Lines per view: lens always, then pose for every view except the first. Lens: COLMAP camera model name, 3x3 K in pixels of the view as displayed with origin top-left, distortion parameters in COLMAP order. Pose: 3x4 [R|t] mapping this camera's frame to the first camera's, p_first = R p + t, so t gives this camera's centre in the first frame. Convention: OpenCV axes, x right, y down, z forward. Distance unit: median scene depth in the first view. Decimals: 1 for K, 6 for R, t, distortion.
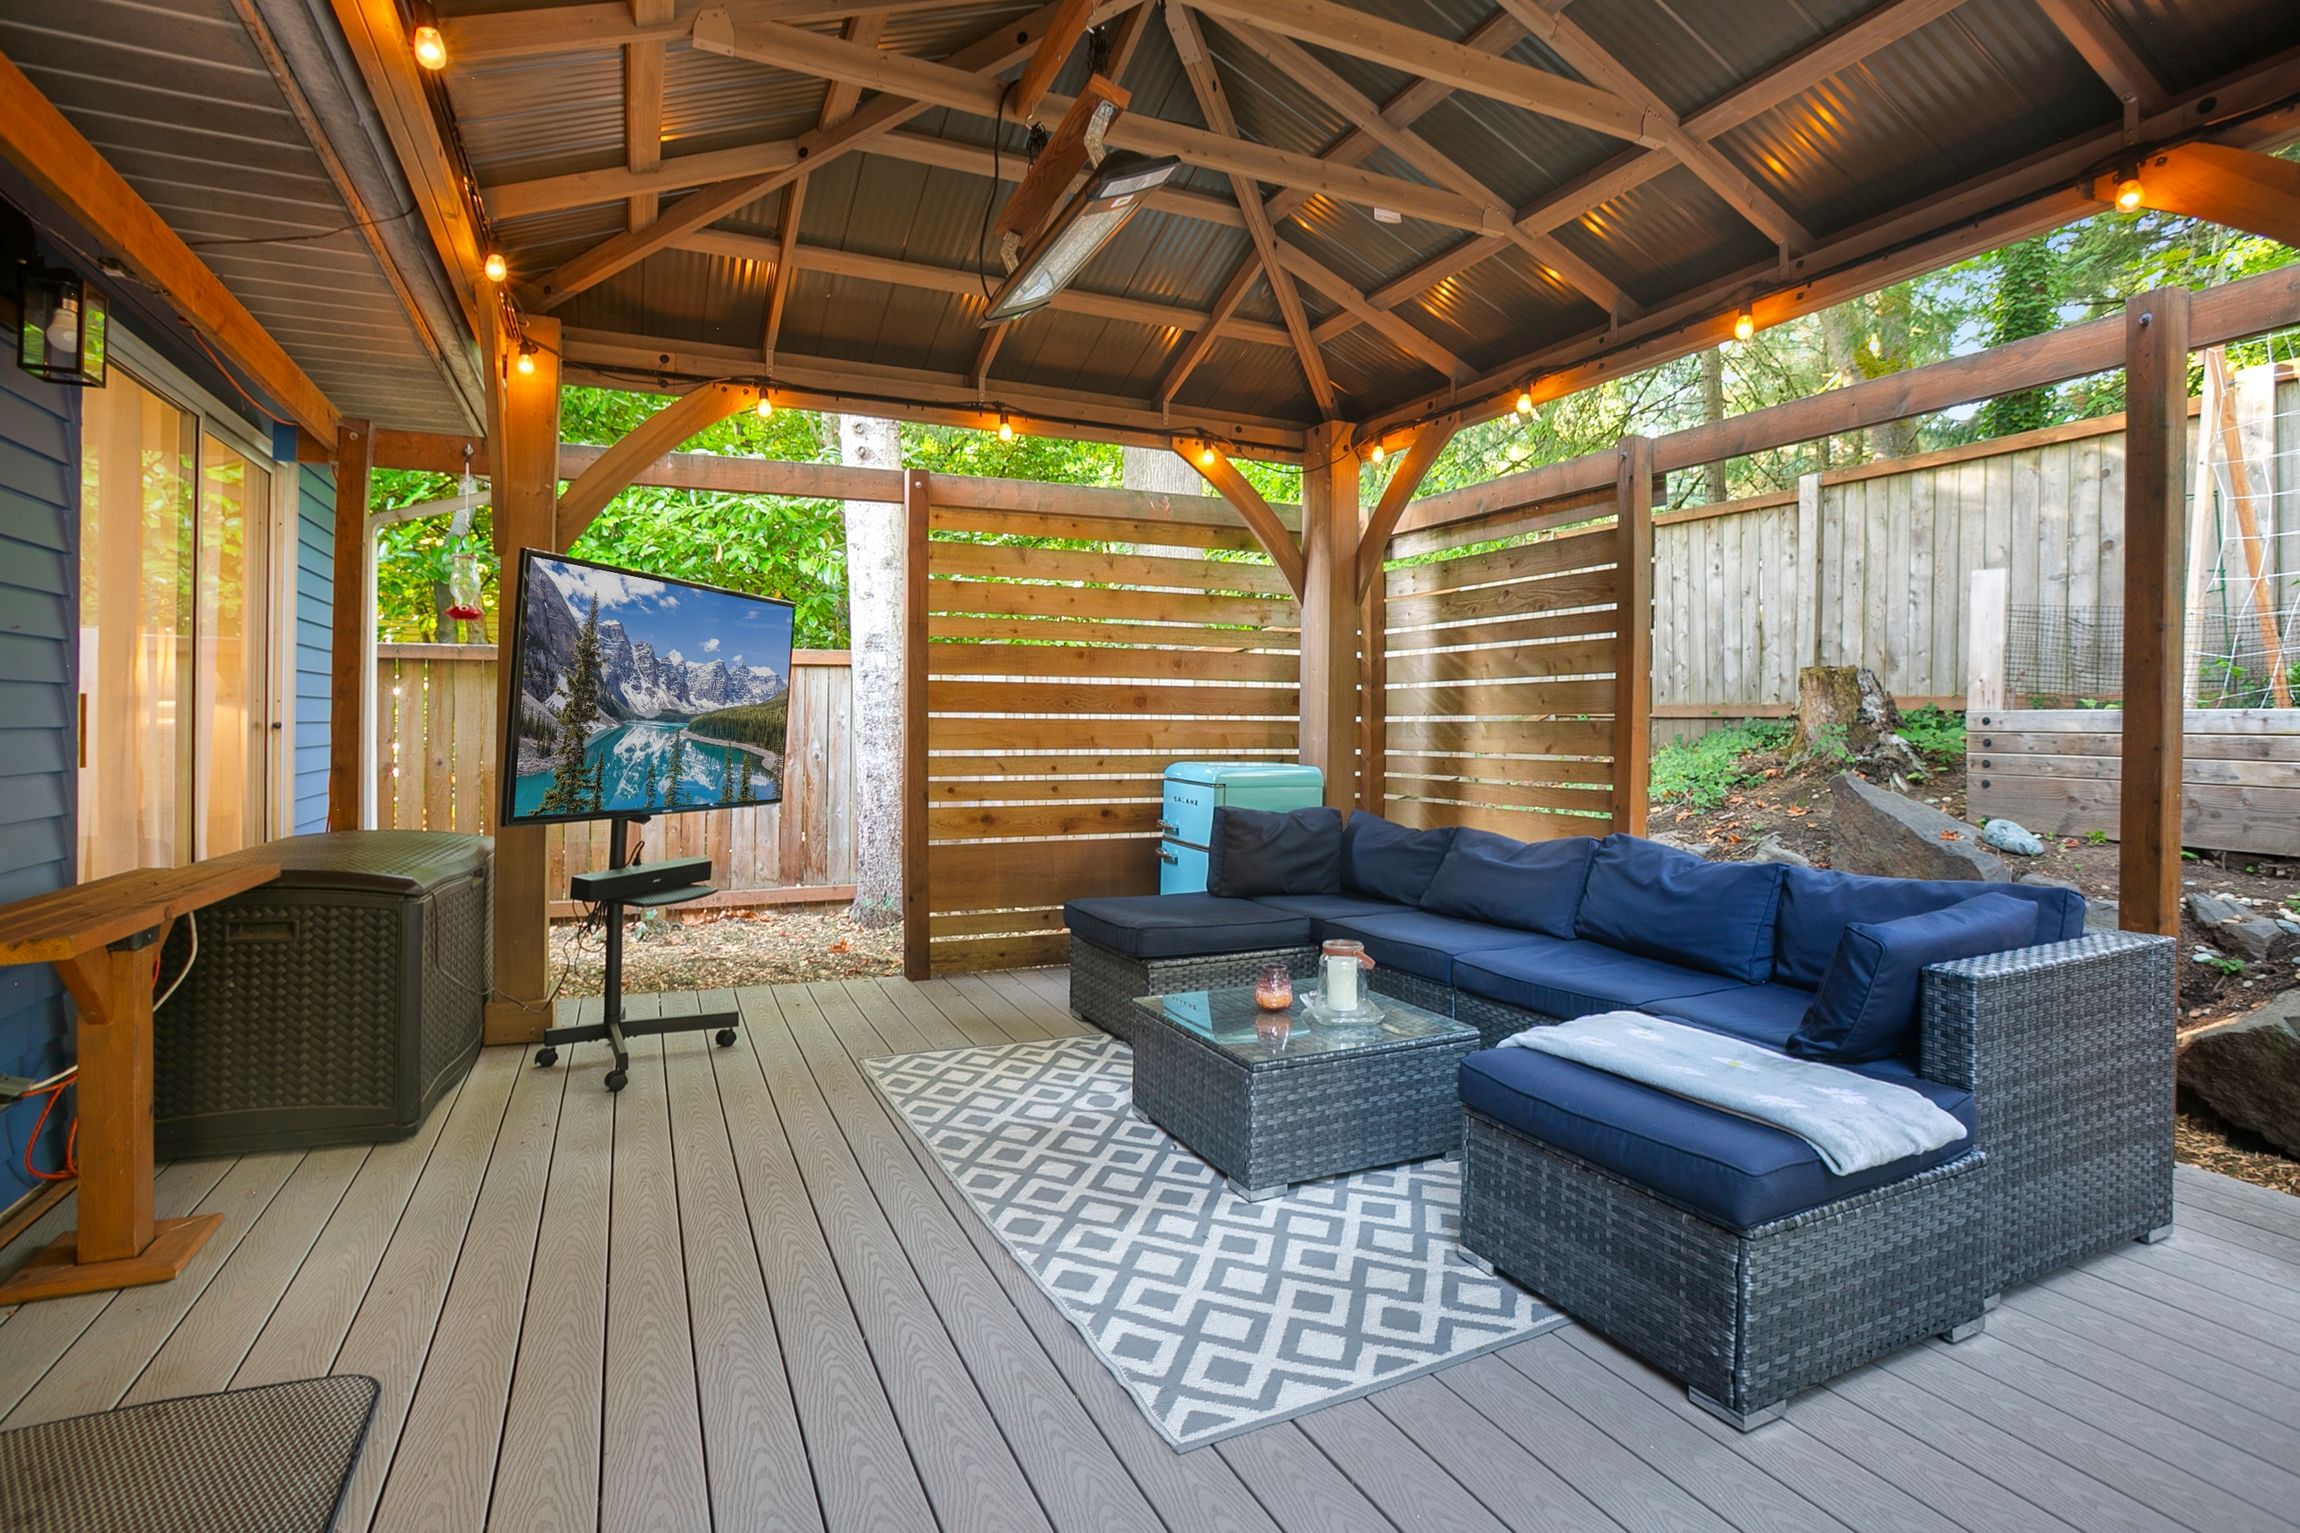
lens RADIAL K [[1117.6, 0, 1149.7], [0, 1117.6, 742.6], [0, 0, 1]] dist [-0.061286, 0.016773]
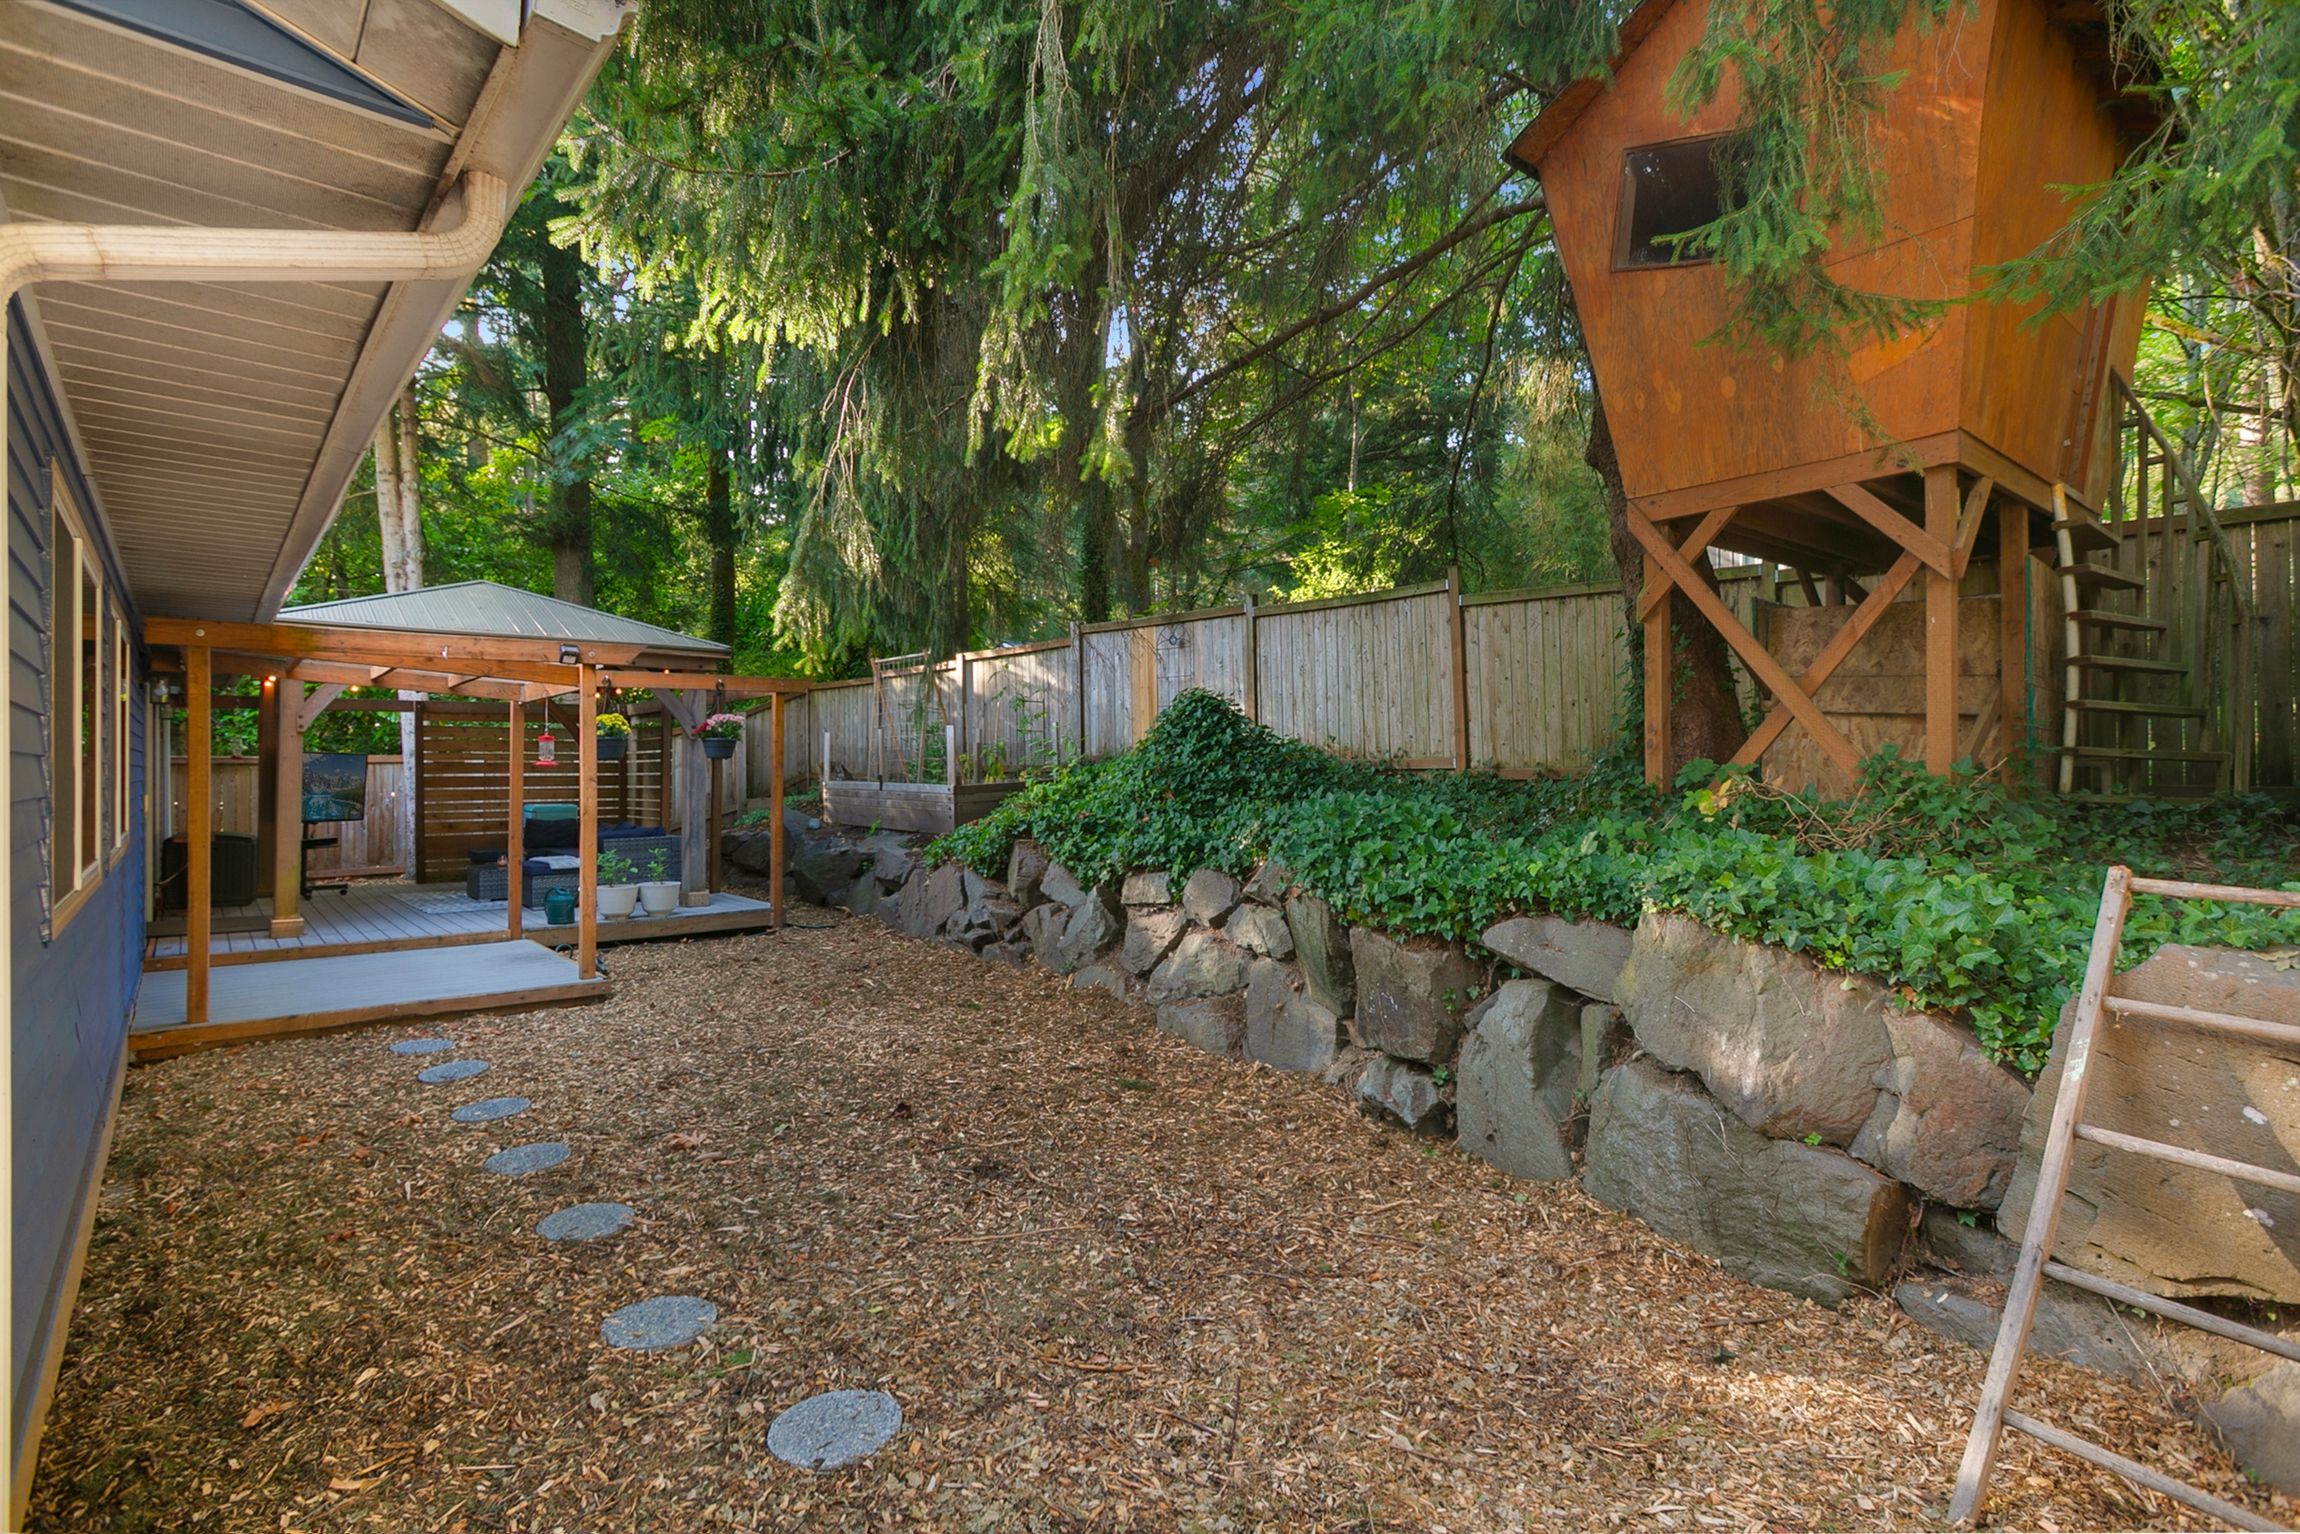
lens RADIAL K [[1117.6, 0, 1152.3], [0, 1117.6, 775.5], [0, 0, 1]] dist [-0.061286, 0.016773]
pose [[0.957972, -0.013556, 0.286541, 0.898571], [0.018023, 0.999754, -0.012957, 0.011386], [-0.286294, 0.017577, 0.957980, -2.506203]]
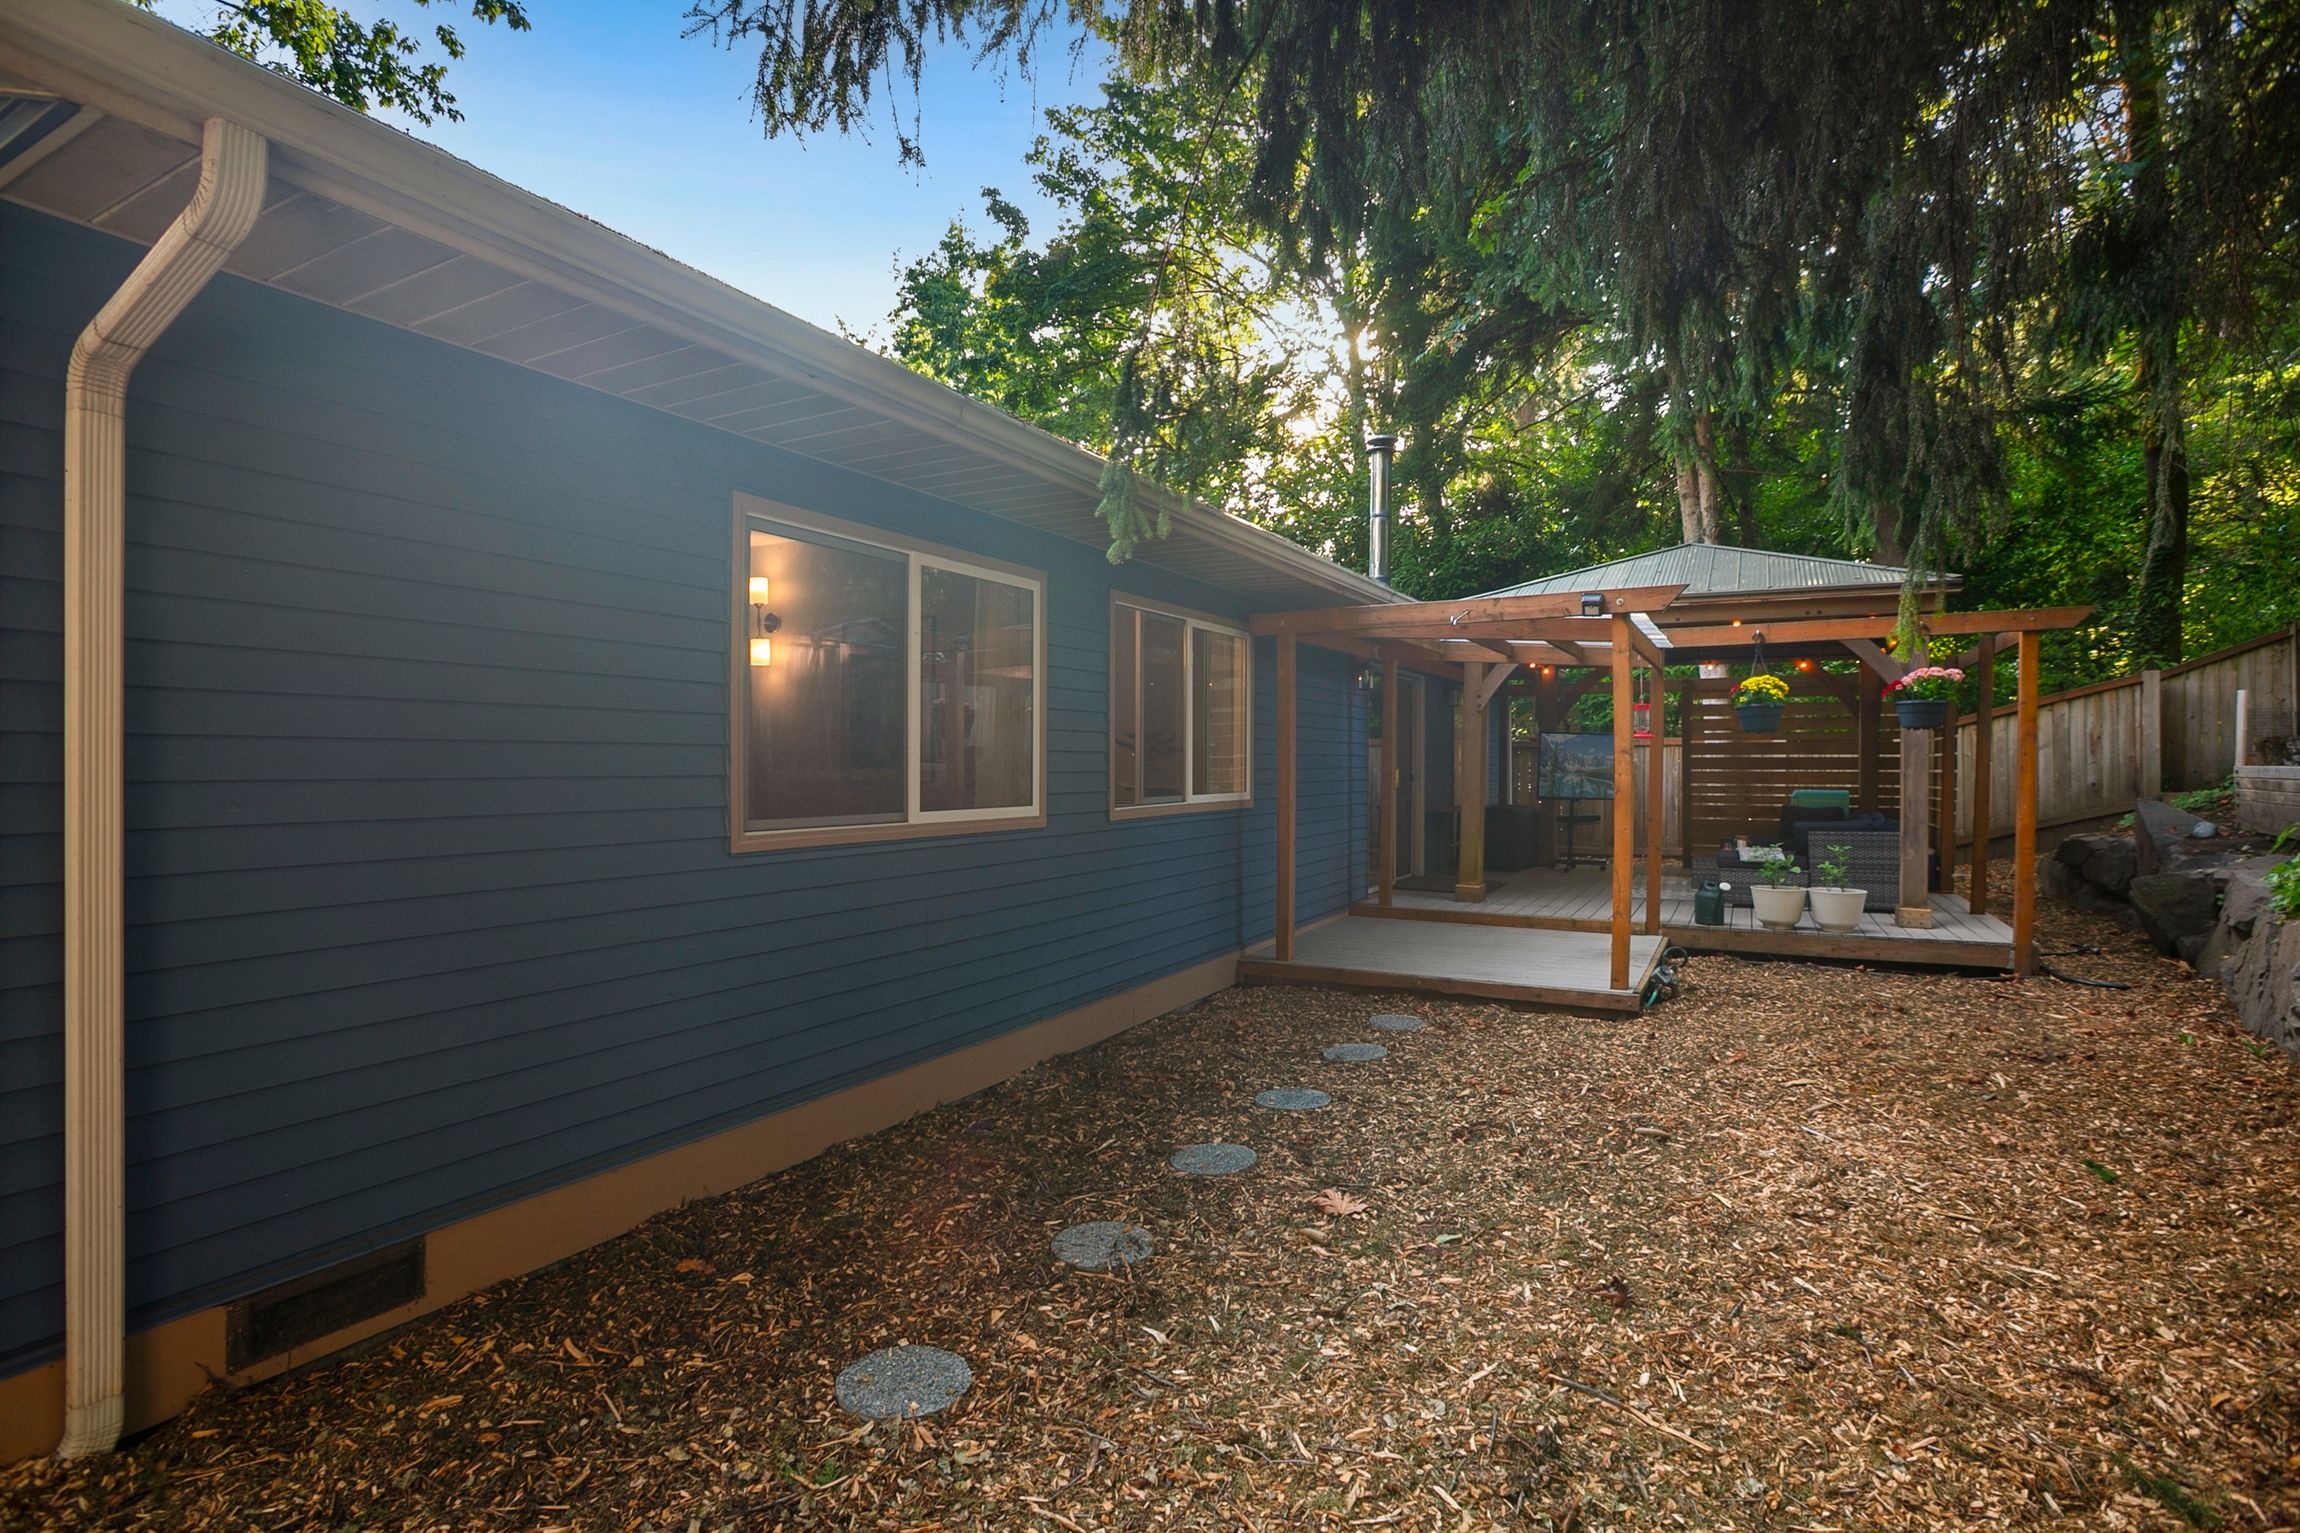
lens RADIAL K [[1117.6, 0, 1165.7], [0, 1117.6, 771.1], [0, 0, 1]] dist [-0.061286, 0.016773]
pose [[0.589358, -0.004204, -0.807861, 1.426993], [-0.011903, 0.999833, -0.013886, 0.034168], [0.807784, 0.017799, 0.589210, -1.870114]]
